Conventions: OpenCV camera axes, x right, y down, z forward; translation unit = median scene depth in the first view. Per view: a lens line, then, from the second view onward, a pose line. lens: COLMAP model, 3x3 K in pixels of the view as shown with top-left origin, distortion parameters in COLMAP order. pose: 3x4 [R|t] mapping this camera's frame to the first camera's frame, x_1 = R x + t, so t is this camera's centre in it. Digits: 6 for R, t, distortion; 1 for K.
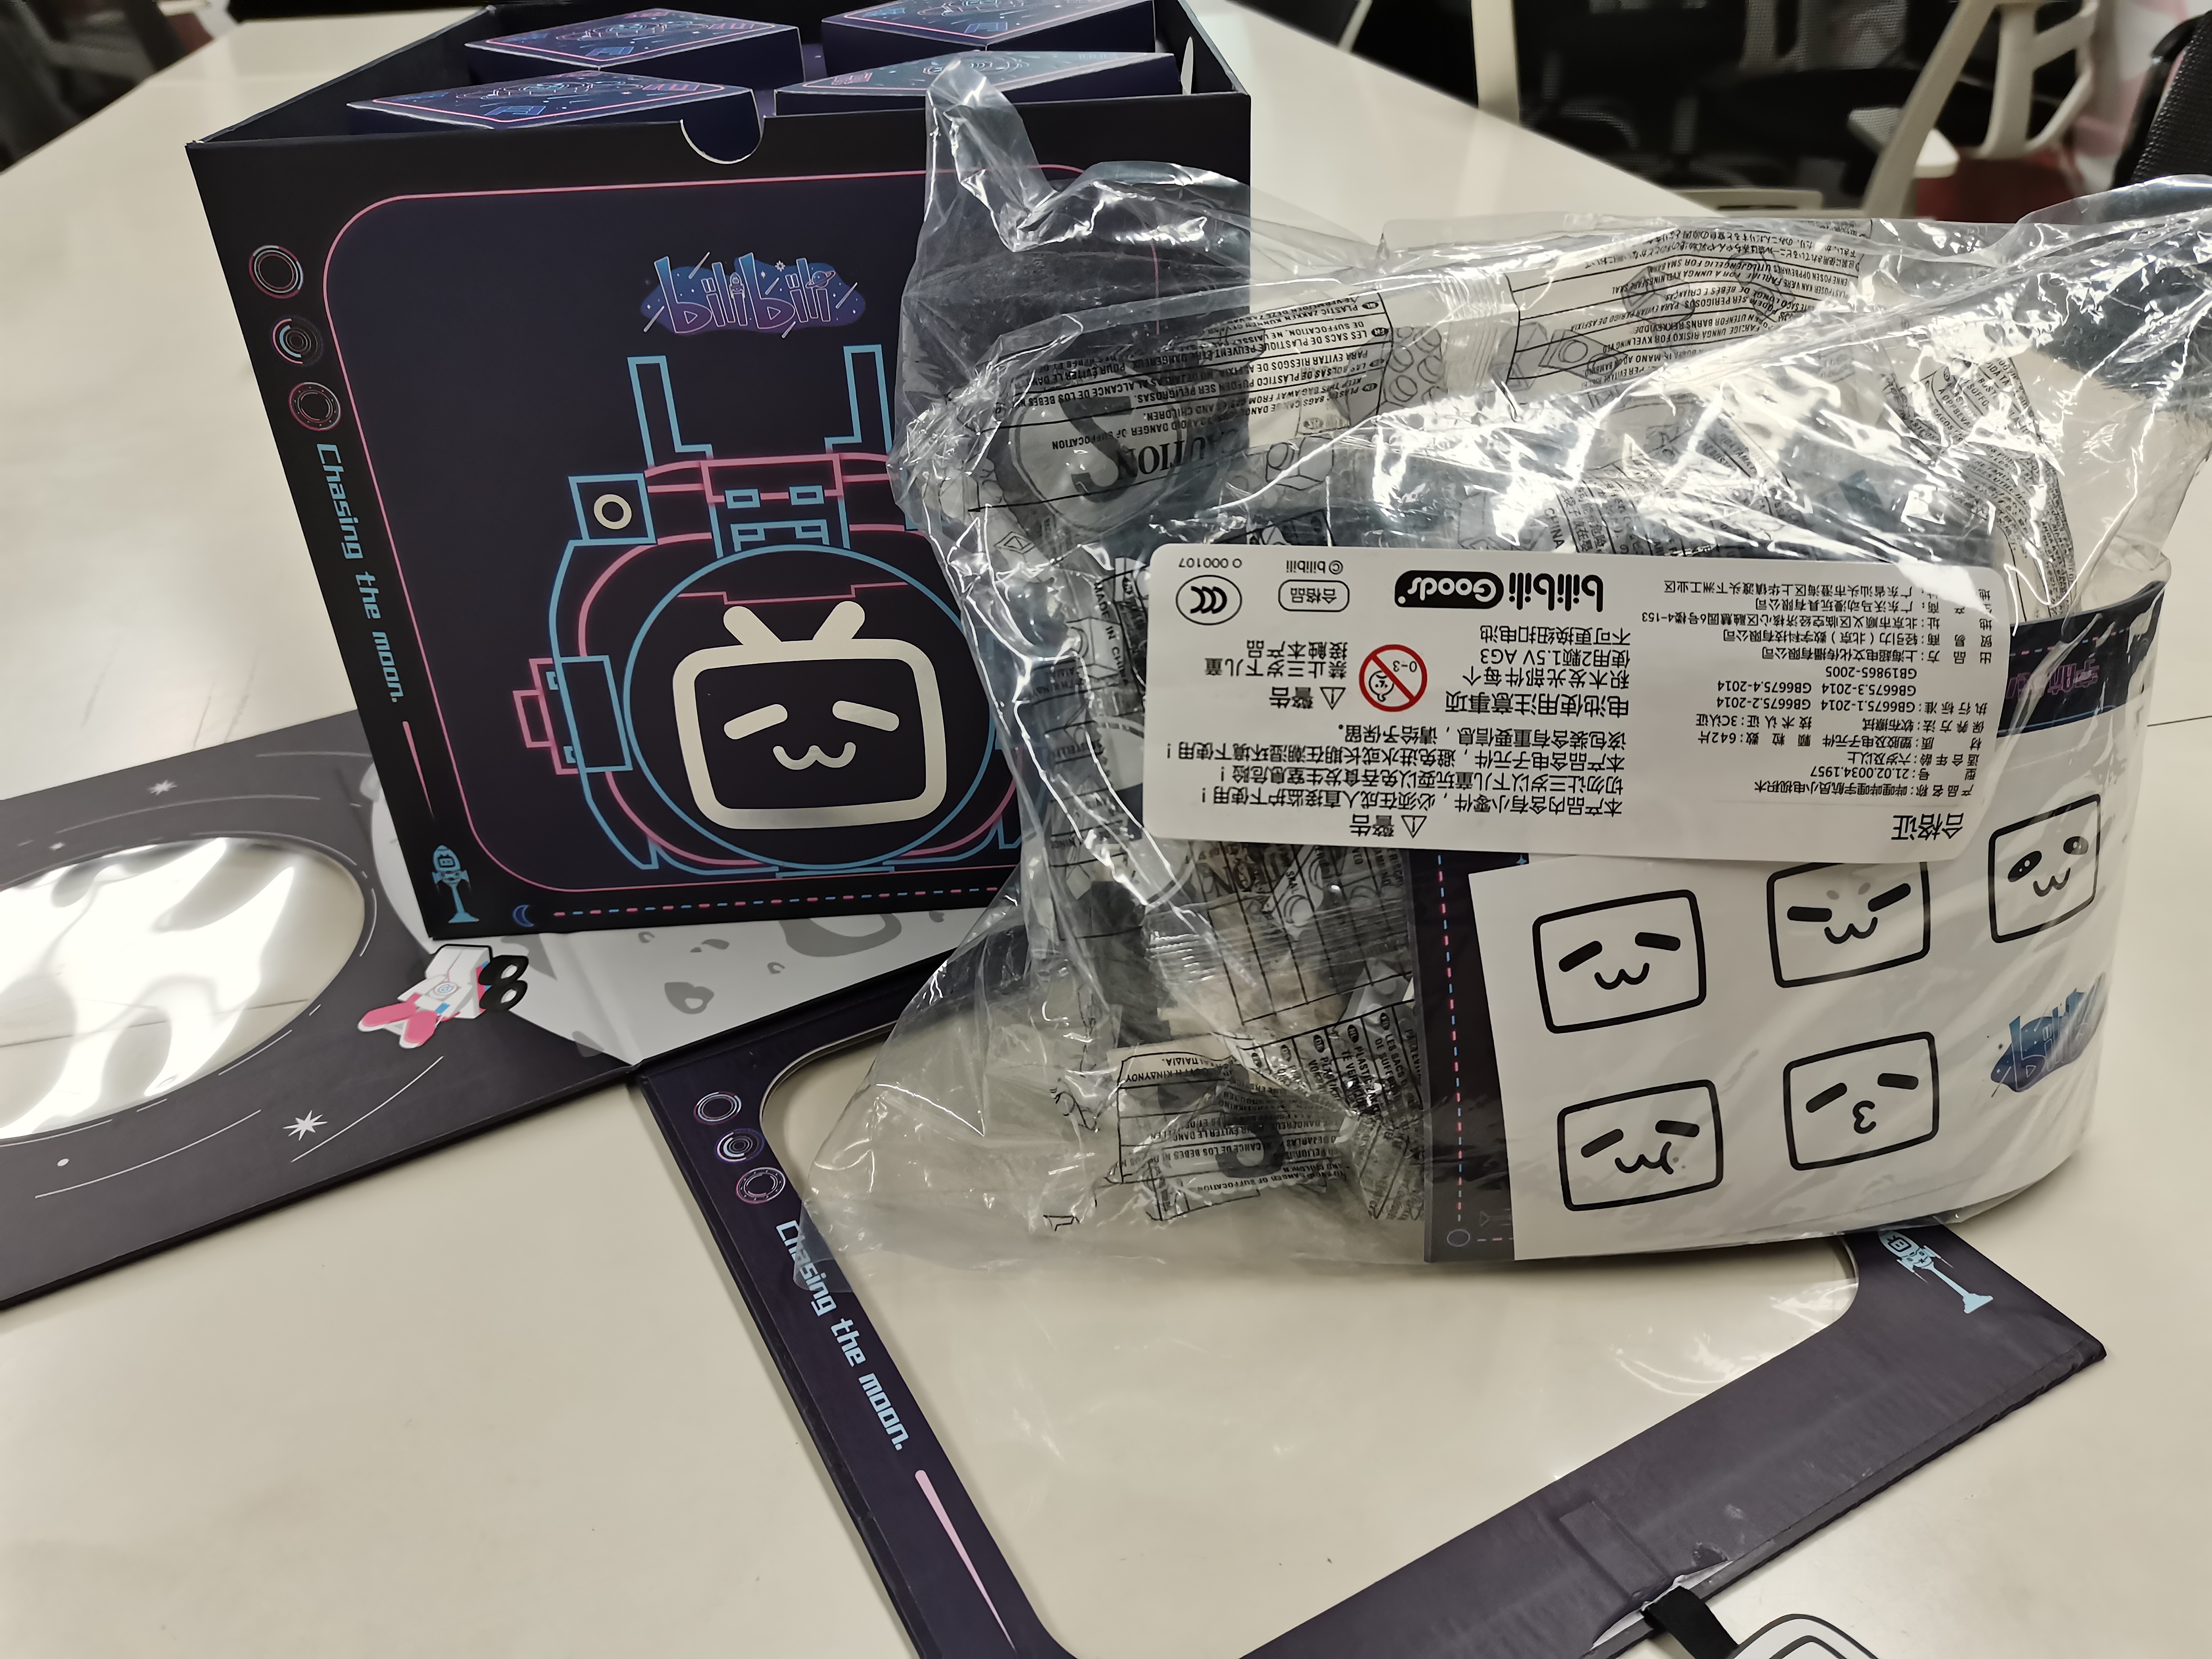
lens RADIAL K [[1787.7, 0, 1106.9], [0, 1787.7, 838.1], [0, 0, 1]] dist [0.079058, -0.006103]
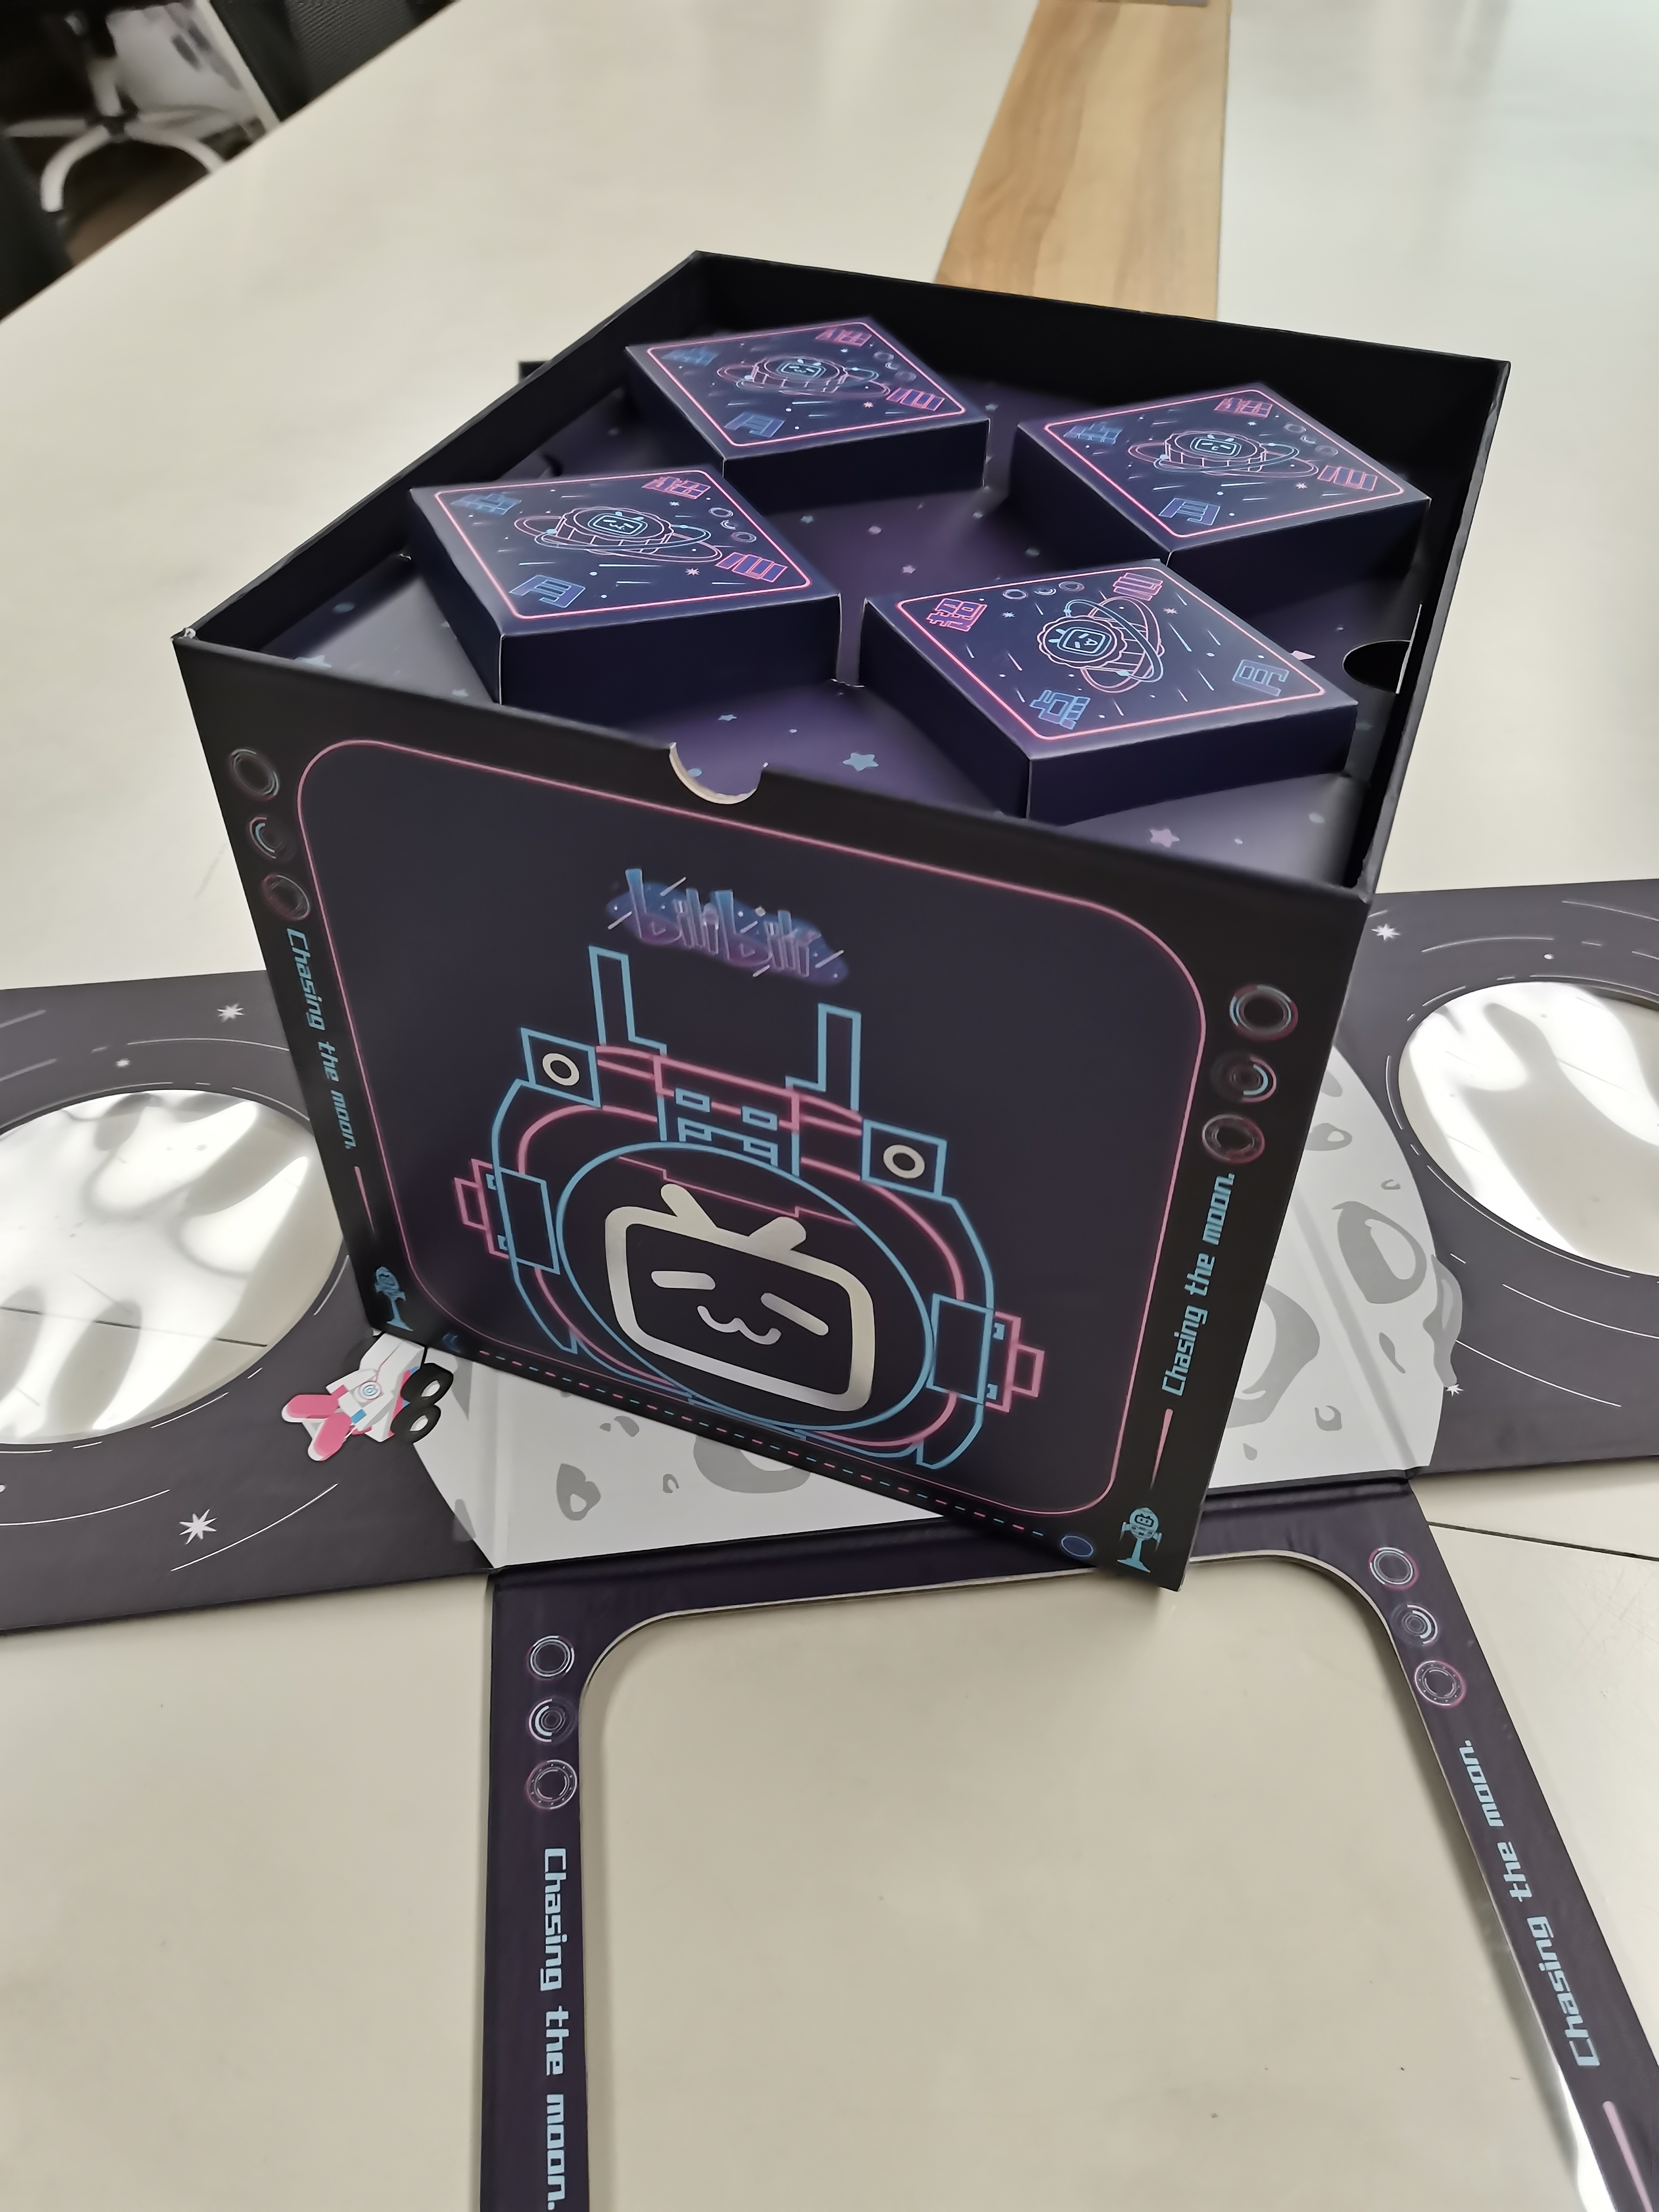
lens RADIAL K [[1787.7, 0, 822.9], [0, 1787.7, 1100.5], [0, 0, 1]] dist [0.079058, -0.006103]
pose [[0.917929, 0.303448, -0.255589, 0.077142], [-0.222513, 0.927113, 0.301577, -0.457827], [0.328472, -0.219955, 0.918545, 0.217343]]
